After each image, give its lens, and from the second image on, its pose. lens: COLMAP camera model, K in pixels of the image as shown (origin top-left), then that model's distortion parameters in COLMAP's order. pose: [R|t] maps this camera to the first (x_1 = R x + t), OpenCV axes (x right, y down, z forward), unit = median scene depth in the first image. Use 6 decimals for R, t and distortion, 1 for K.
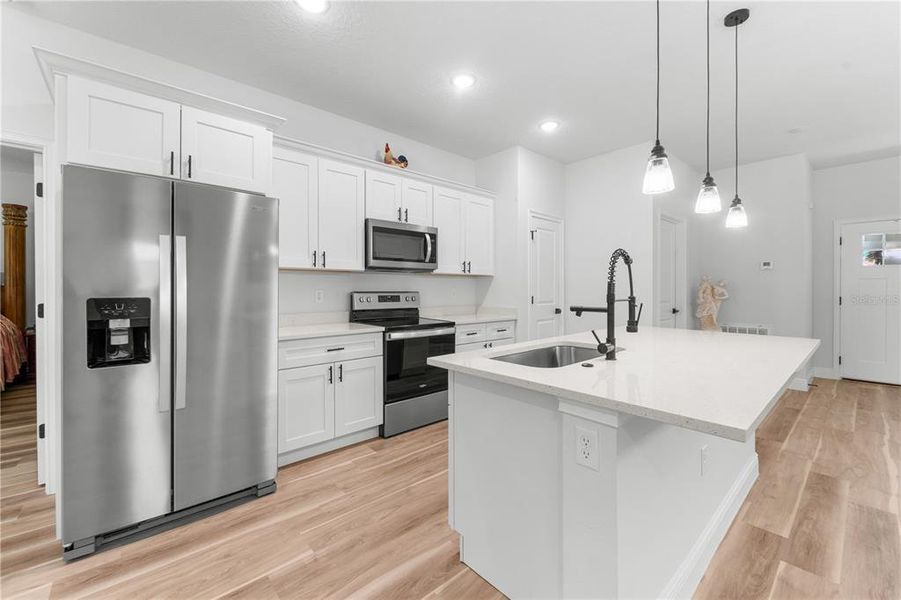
lens RADIAL K [[367.7, 0, 448.2], [0, 367.7, 289.8], [0, 0, 1]] dist [-0.001278, -0.000221]
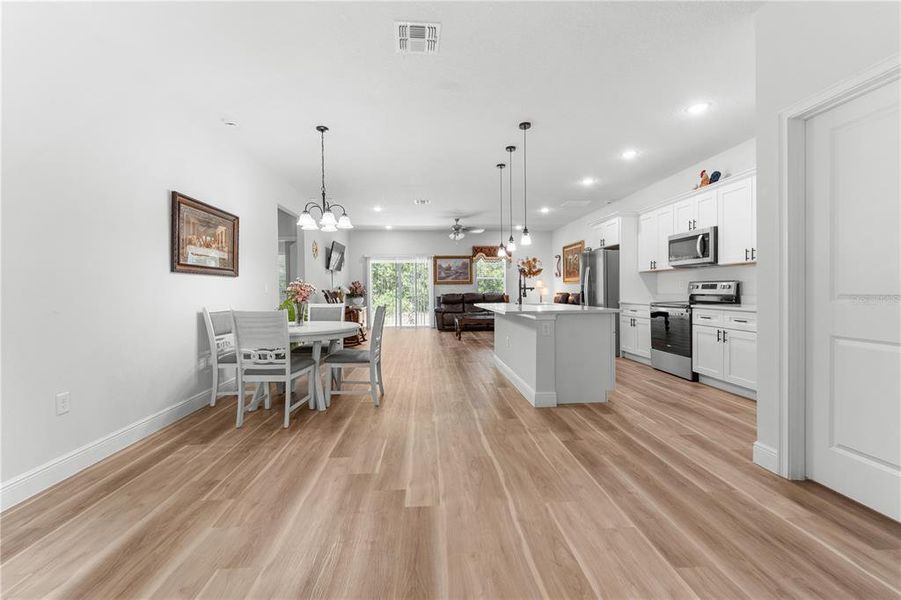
lens RADIAL K [[369.9, 0, 450.1], [0, 369.9, 291.0], [0, 0, 1]] dist [-0.003607, -0.000767]
pose [[-0.611921, 0.007065, -0.790887, 1.500928], [0.008624, 0.999960, 0.002260, 0.030250], [0.790872, -0.005438, -0.611958, 1.117180]]
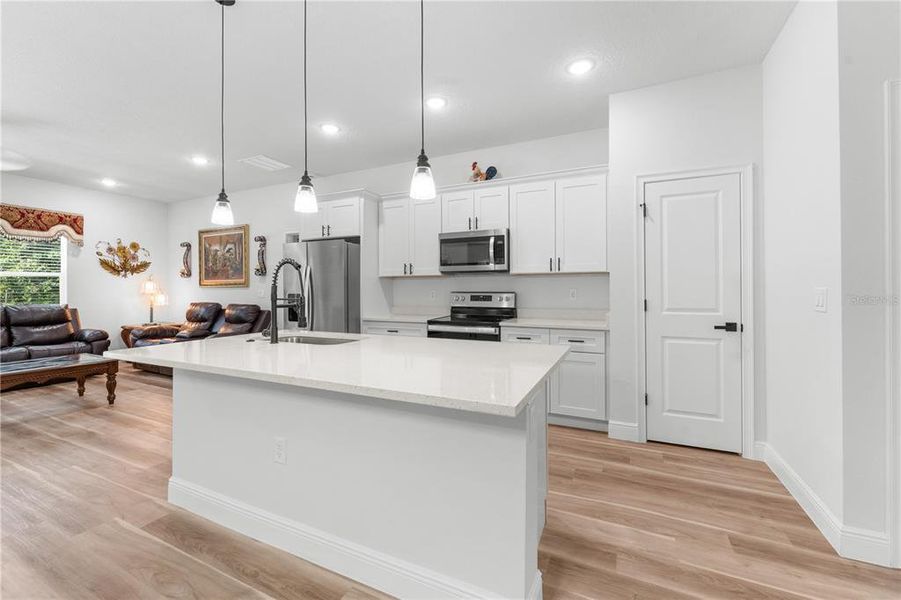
lens RADIAL K [[369.9, 0, 450.1], [0, 369.9, 291.0], [0, 0, 1]] dist [-0.003607, -0.000767]
pose [[0.393276, 0.001125, -0.919420, 0.877867], [0.000792, 0.999998, 0.001562, 0.000182], [0.919420, -0.001342, 0.393274, 0.484956]]
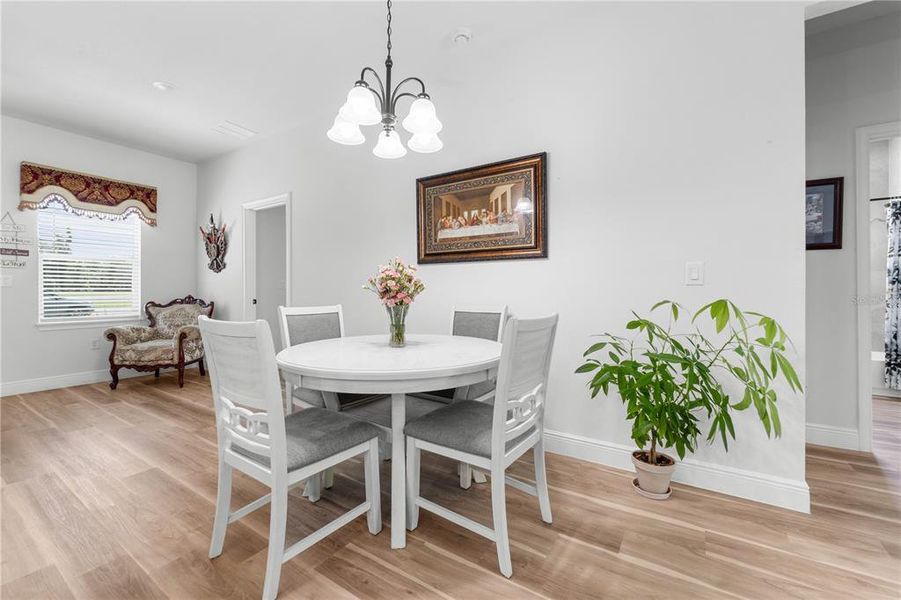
lens RADIAL K [[369.9, 0, 450.1], [0, 369.9, 291.0], [0, 0, 1]] dist [-0.003607, -0.000767]
pose [[-0.269048, 0.006012, 0.963108, 0.343854], [-0.000330, 0.999980, -0.006334, 0.048379], [-0.963127, -0.002022, -0.269041, 0.185884]]
